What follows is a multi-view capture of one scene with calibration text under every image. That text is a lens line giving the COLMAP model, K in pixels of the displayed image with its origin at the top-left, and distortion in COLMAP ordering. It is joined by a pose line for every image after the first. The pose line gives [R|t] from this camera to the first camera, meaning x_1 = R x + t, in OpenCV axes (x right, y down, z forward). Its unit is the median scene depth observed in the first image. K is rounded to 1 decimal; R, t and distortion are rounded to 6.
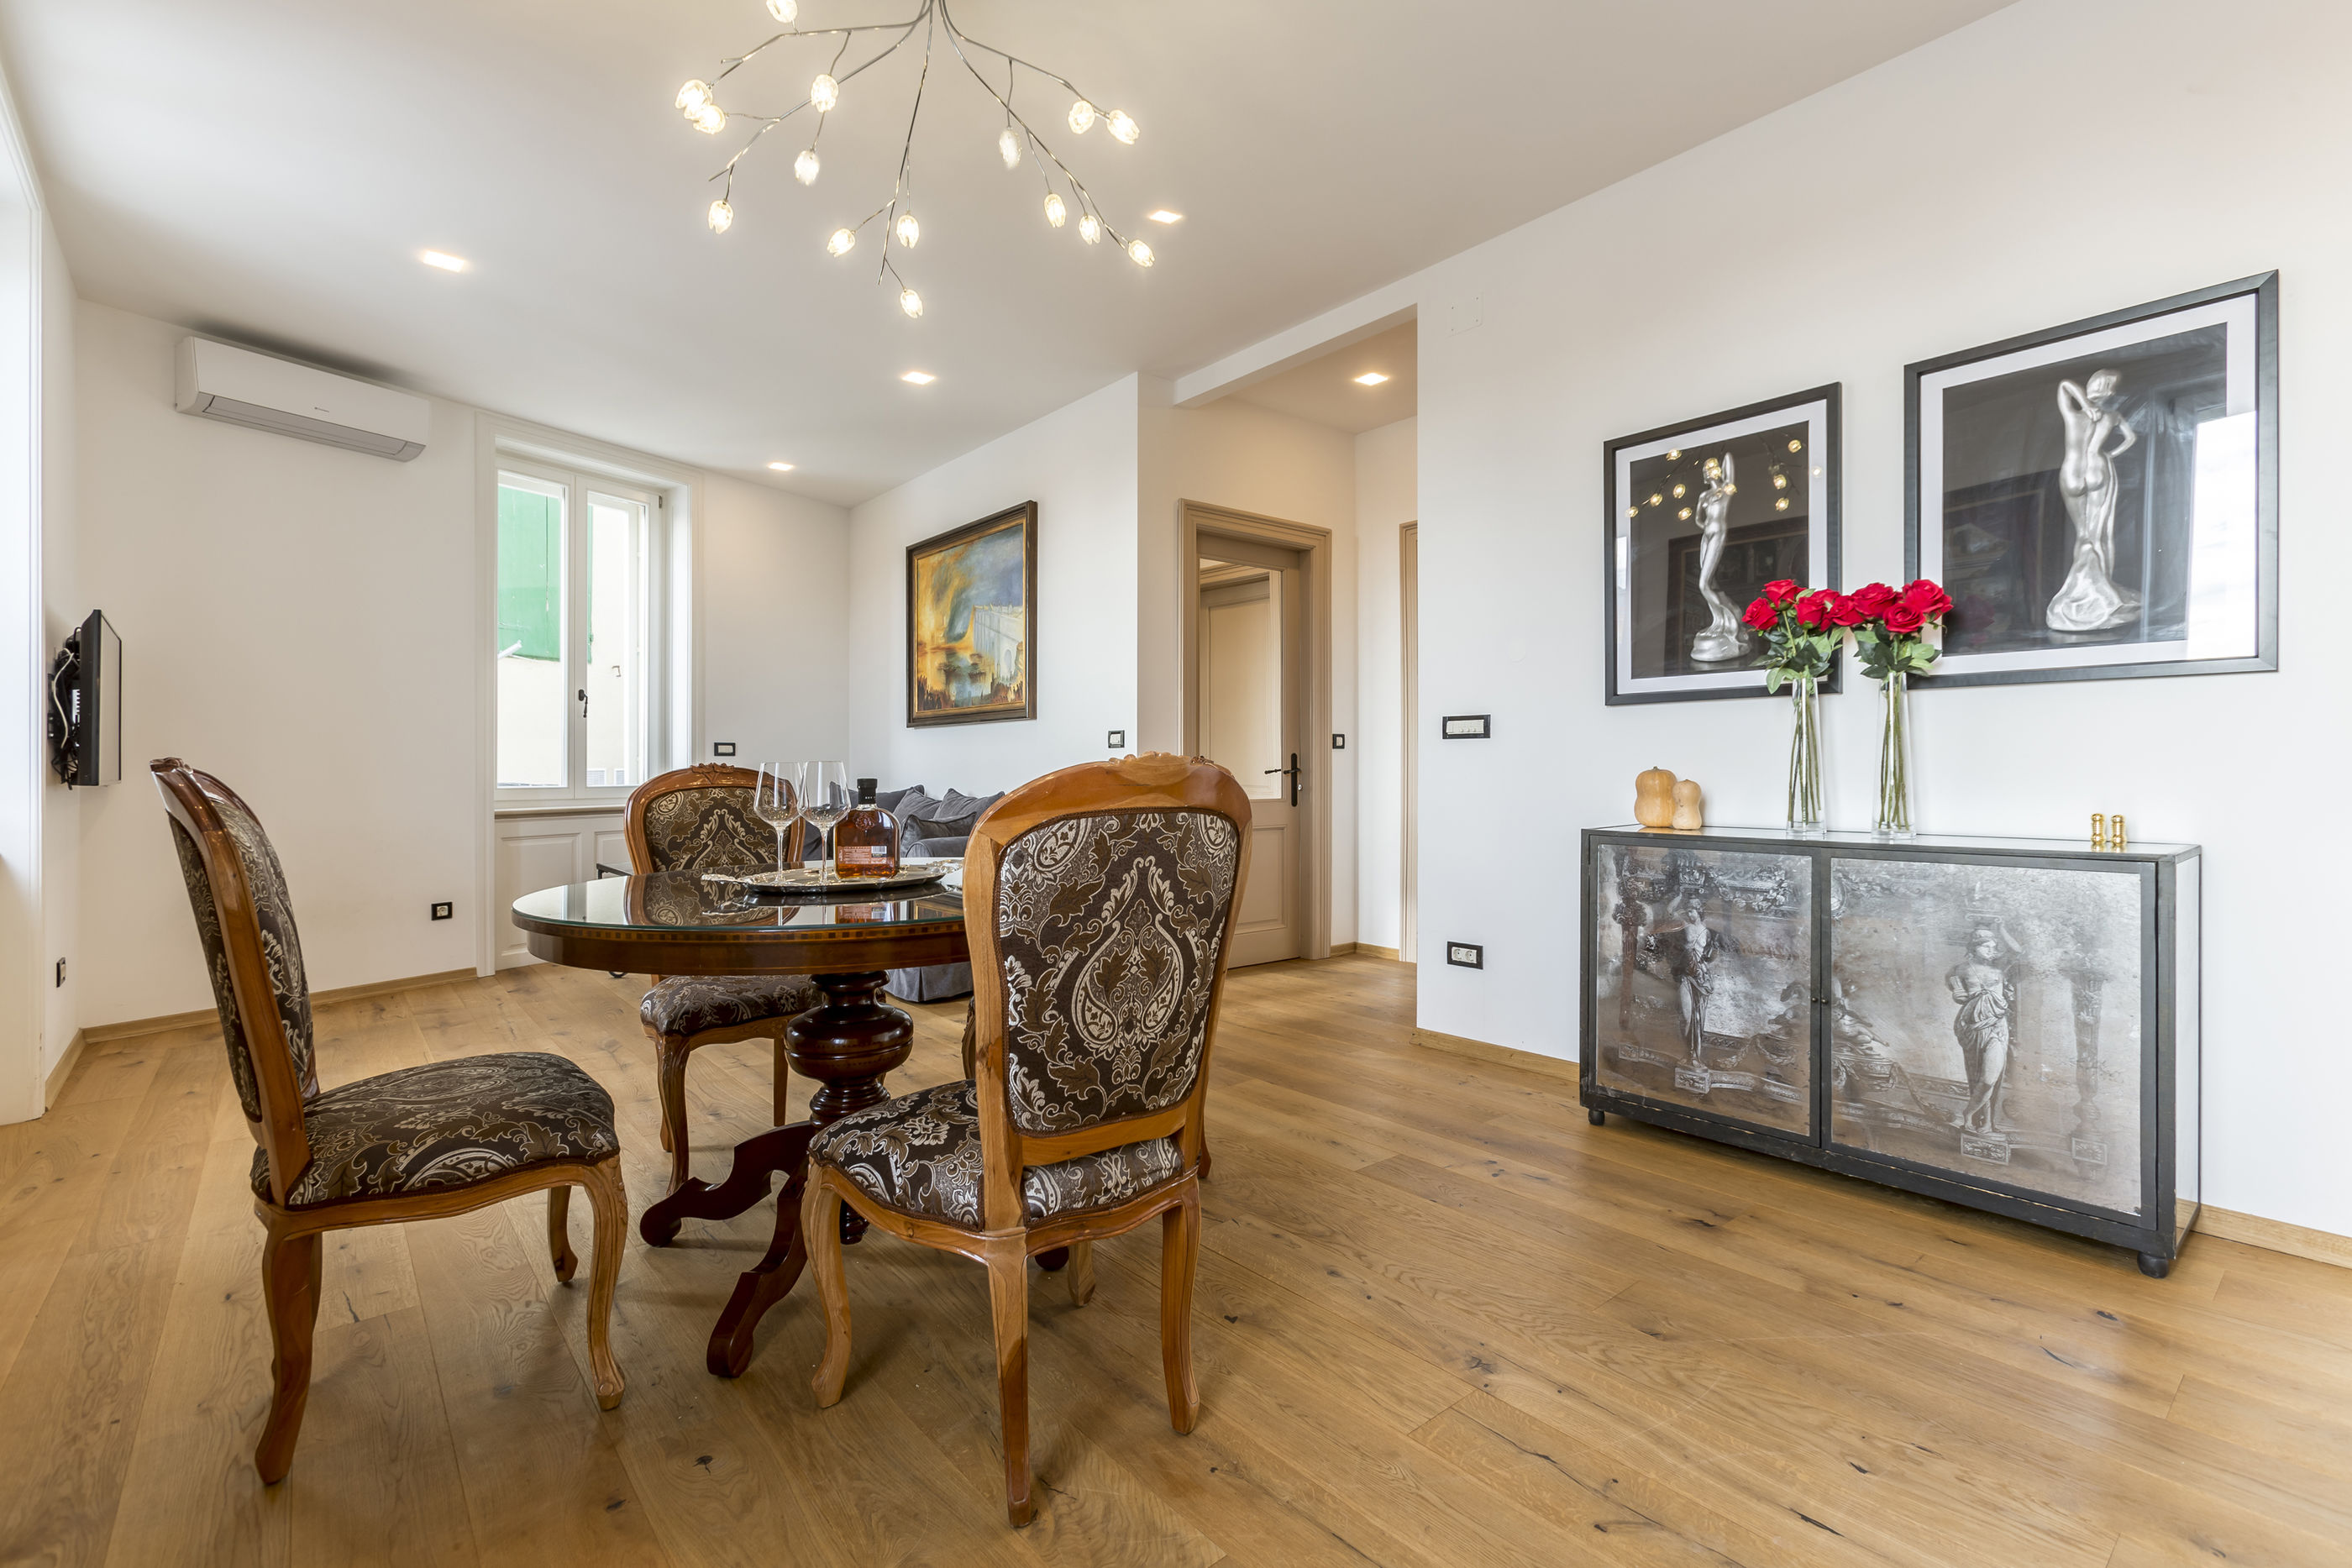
lens RADIAL K [[1053.6, 0, 1184.3], [0, 1053.6, 766.6], [0, 0, 1]] dist [-0.019460, 0.018506]
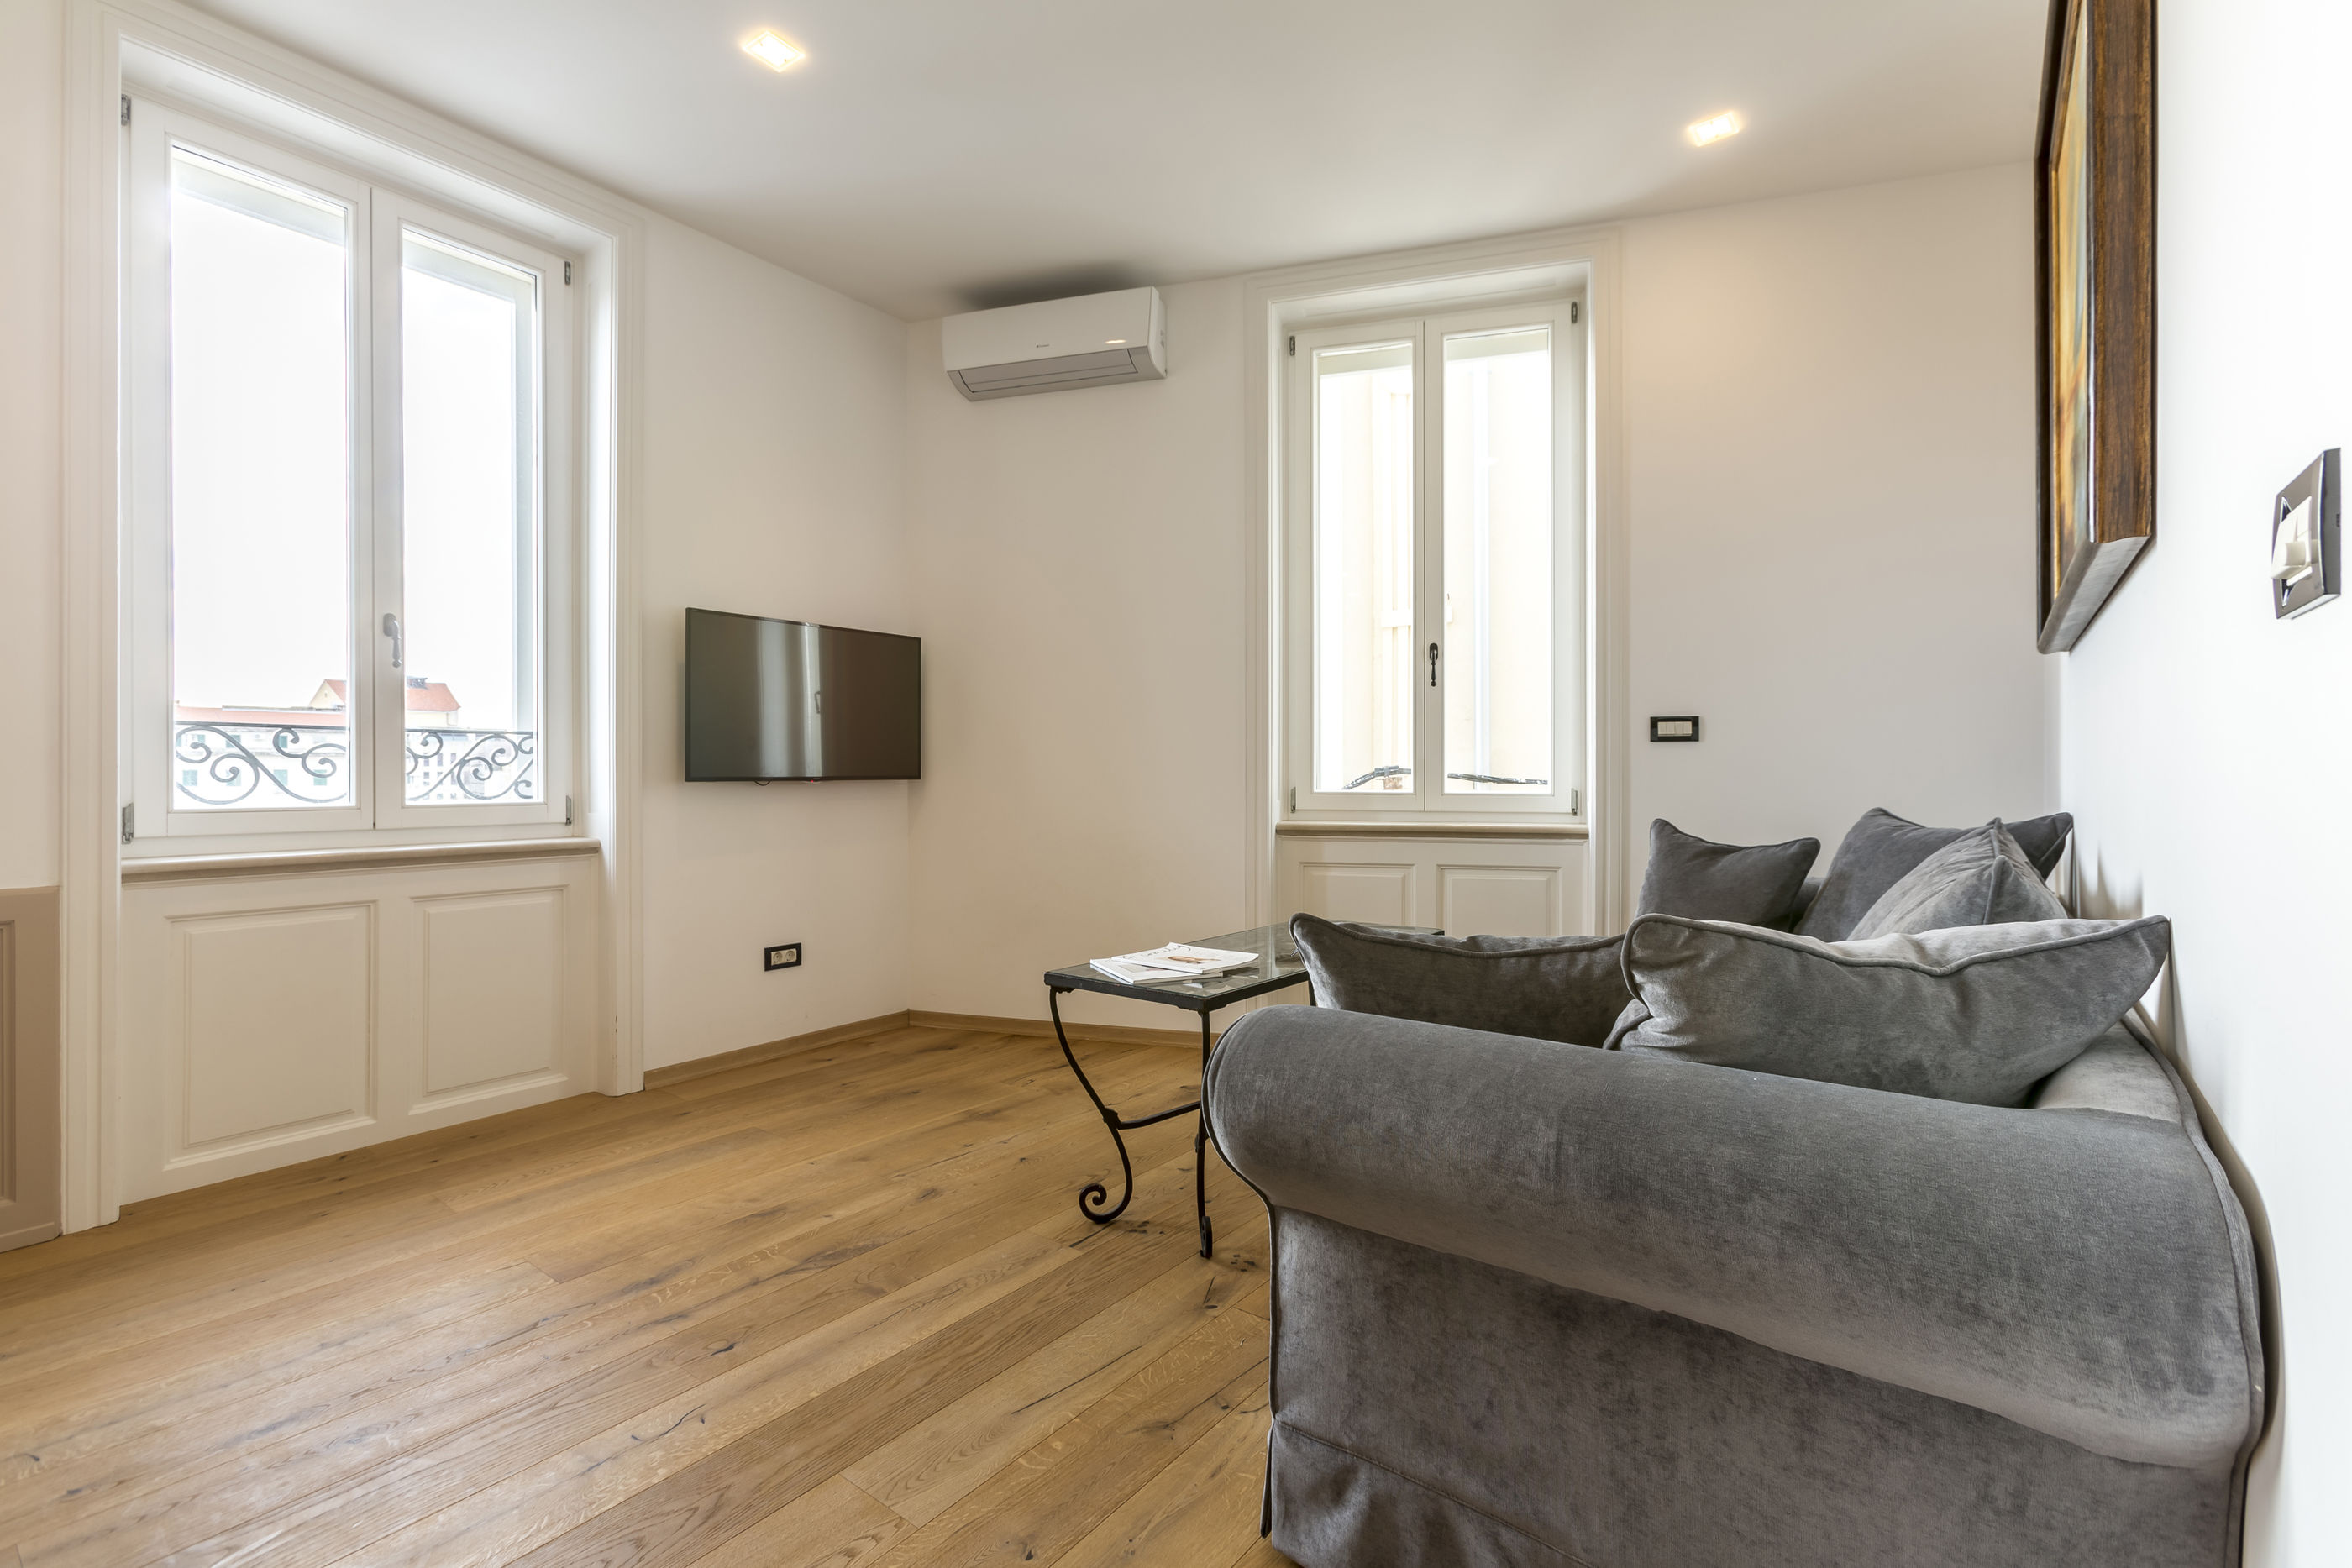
lens RADIAL K [[1053.3, 0, 1175.0], [0, 1053.3, 766.7], [0, 0, 1]] dist [-0.017968, 0.009832]
pose [[0.212953, 0.000549, -0.977062, 0.051811], [0.002788, 0.999995, 0.001169, 0.003127], [0.977058, -0.002973, 0.212951, 1.327297]]
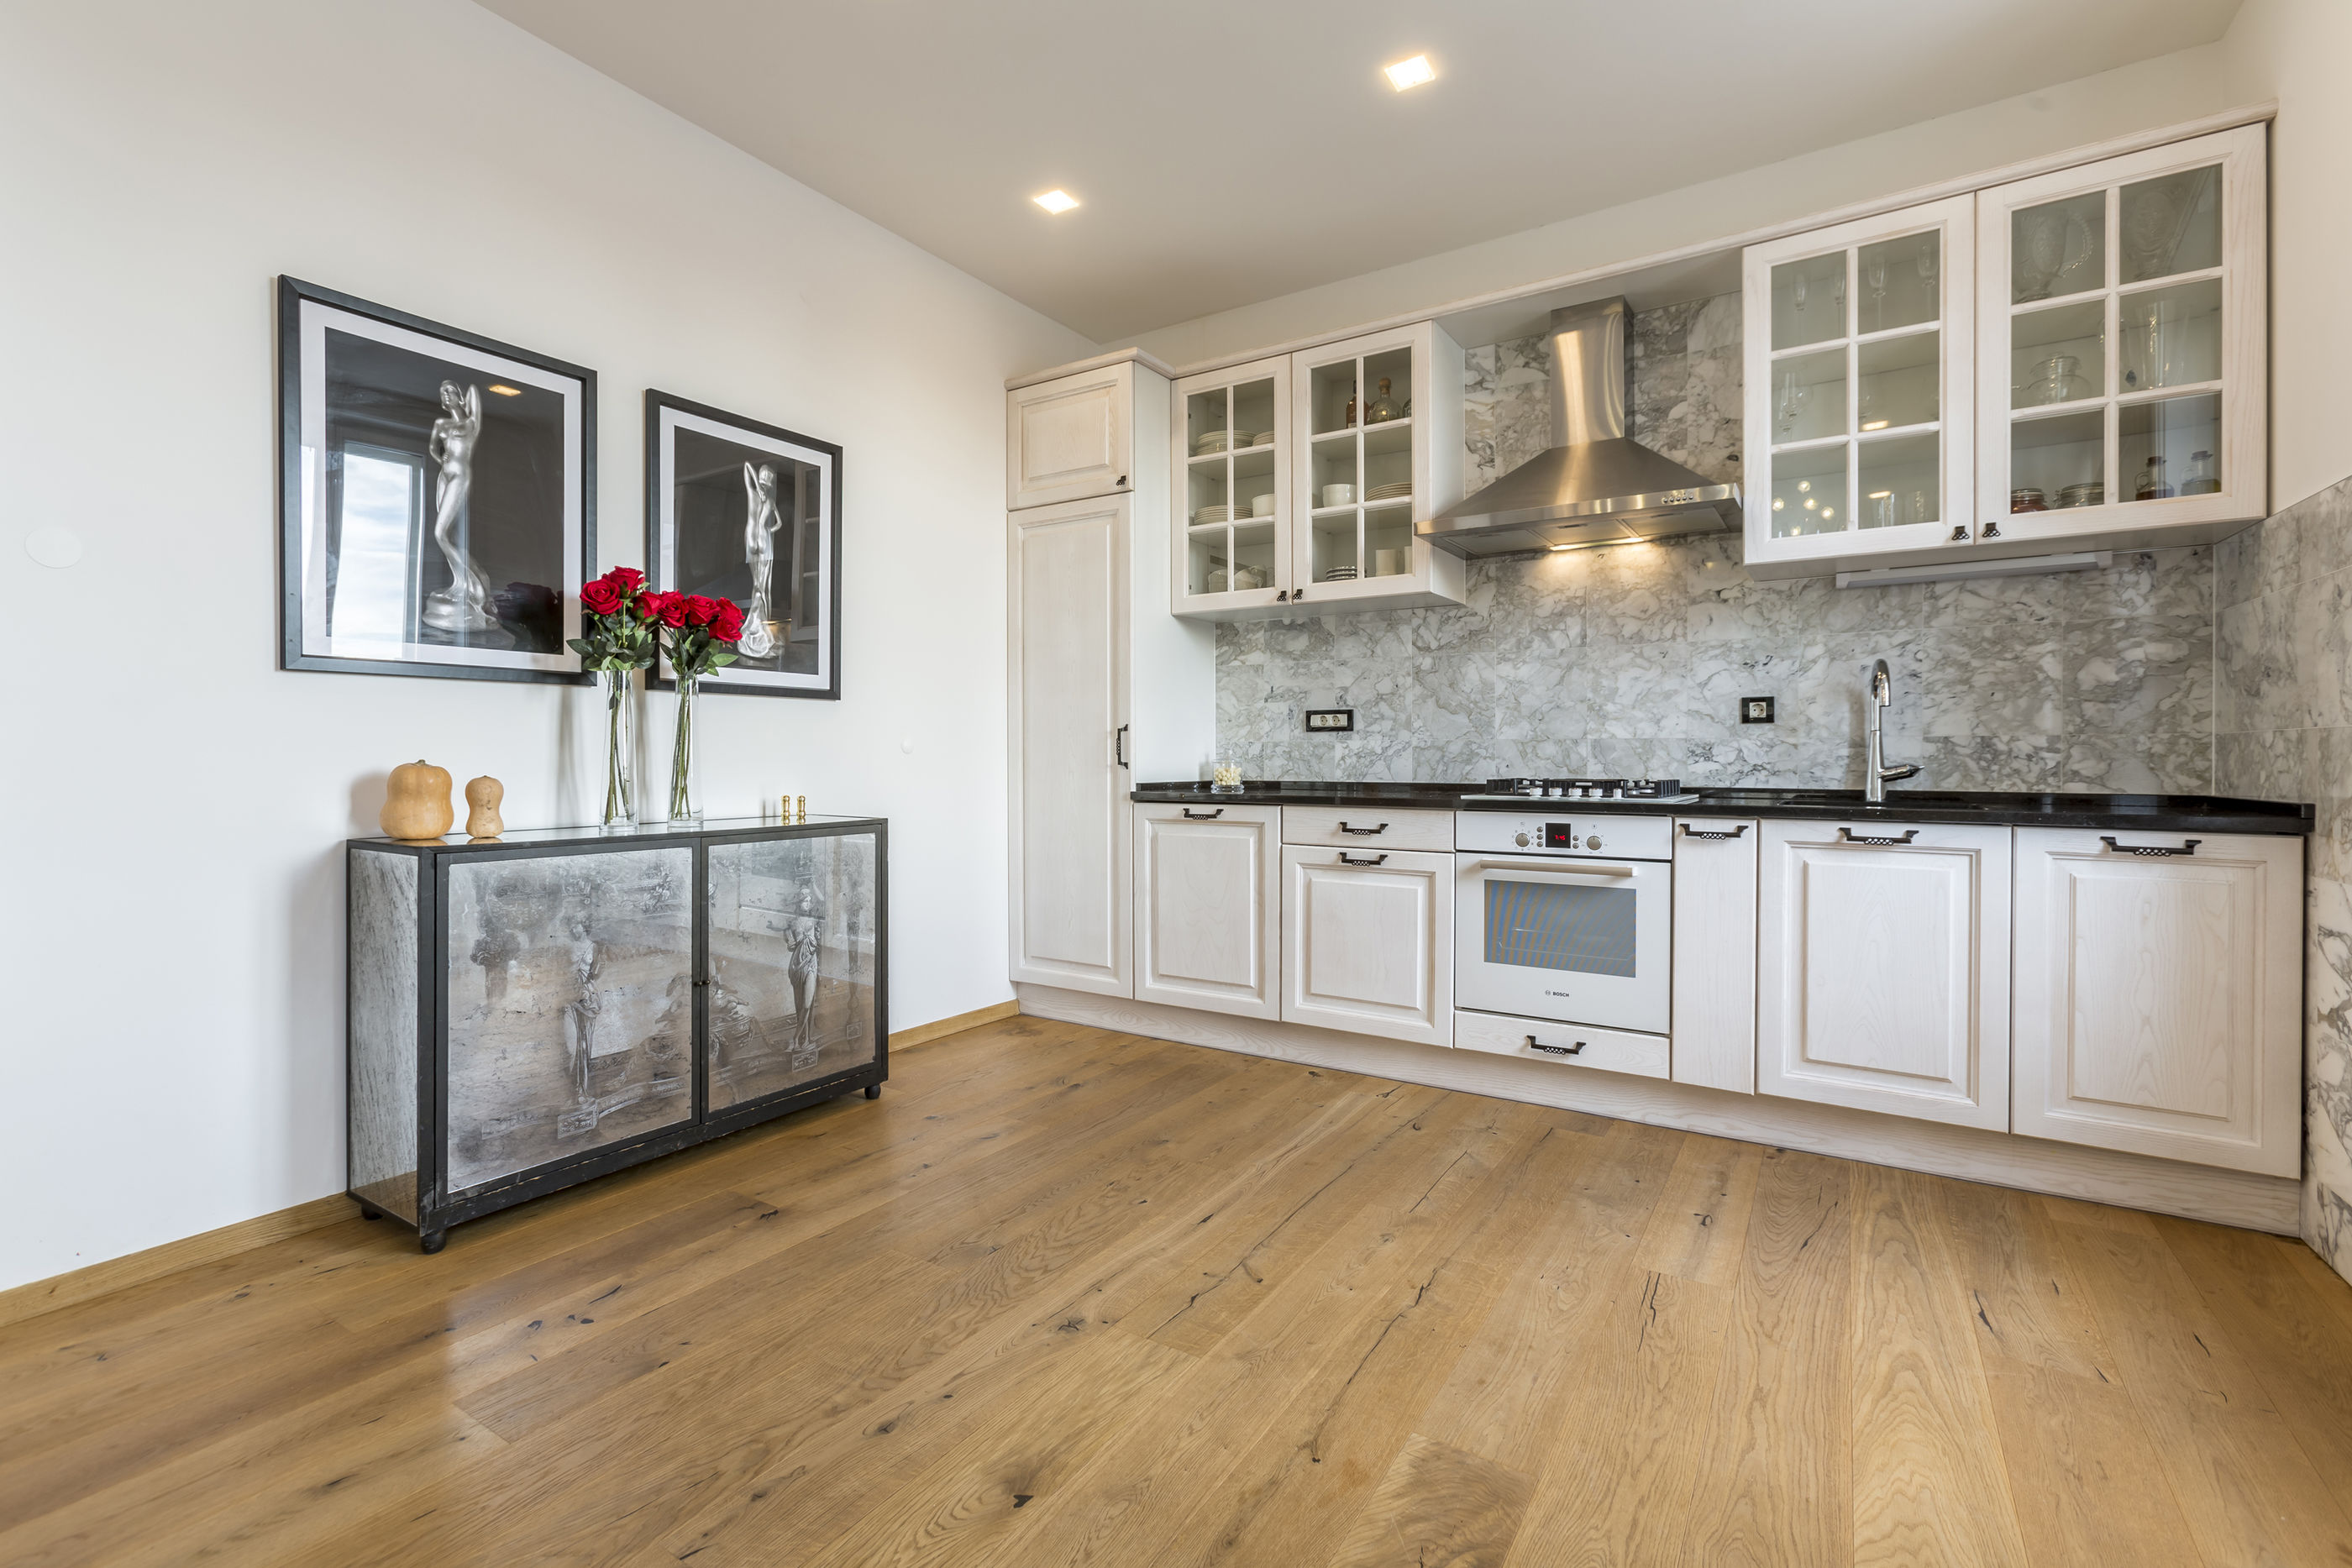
lens RADIAL K [[1056.5, 0, 1171.3], [0, 1056.5, 763.7], [0, 0, 1]] dist [-0.018522, 0.013337]
pose [[-0.295369, 0.000776, 0.955383, -0.433728], [0.001871, 0.999998, -0.000234, 0.003858], [-0.955381, 0.001719, -0.295370, 0.695852]]
